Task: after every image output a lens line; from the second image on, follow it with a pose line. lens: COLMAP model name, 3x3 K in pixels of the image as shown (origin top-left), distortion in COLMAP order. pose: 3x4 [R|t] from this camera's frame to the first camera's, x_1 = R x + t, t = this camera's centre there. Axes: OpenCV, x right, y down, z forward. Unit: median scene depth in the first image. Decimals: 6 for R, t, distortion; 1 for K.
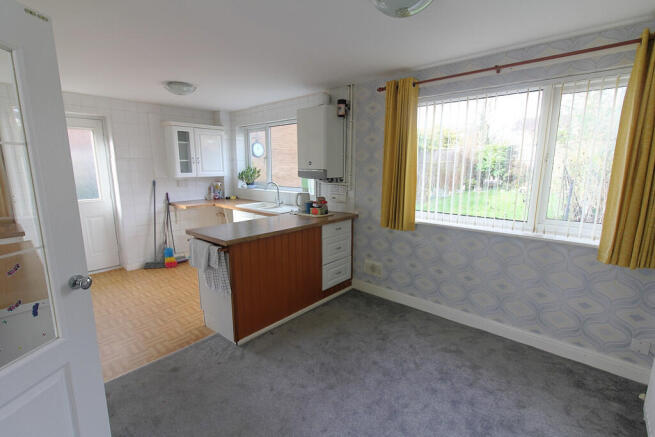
lens RADIAL K [[300.9, 0, 324.8], [0, 300.9, 218.9], [0, 0, 1]] dist [-0.001733, 0.000421]
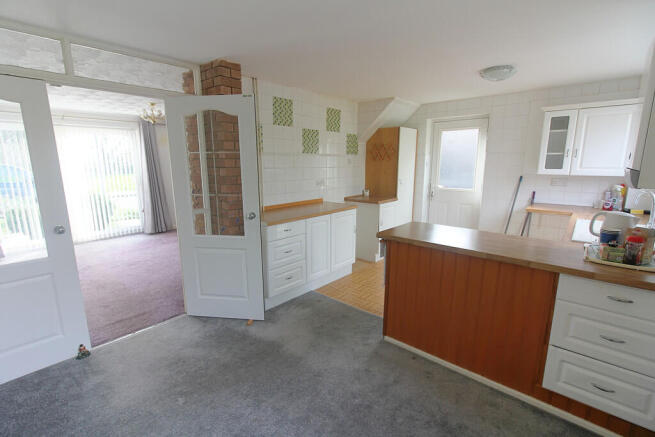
lens RADIAL K [[300.9, 0, 321.6], [0, 300.9, 219.4], [0, 0, 1]] dist [-0.001733, 0.000421]
pose [[0.009317, 0.196683, -0.980423, 0.561221], [-0.177403, 0.965237, 0.191951, -0.110972], [0.984094, 0.172142, 0.043885, 0.620925]]
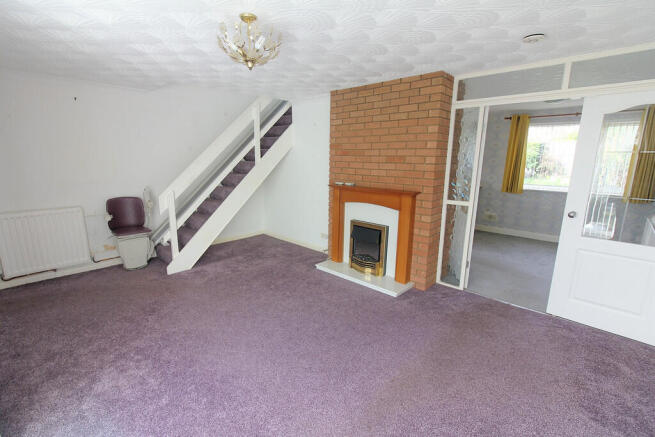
lens RADIAL K [[300.9, 0, 327.5], [0, 300.9, 218.0], [0, 0, 1]] dist [-0.001733, 0.000421]
pose [[0.999490, 0.022950, -0.022202, -0.762124], [-0.022298, 0.999325, 0.029198, 0.140958], [0.022857, -0.028688, 0.999327, -0.799675]]
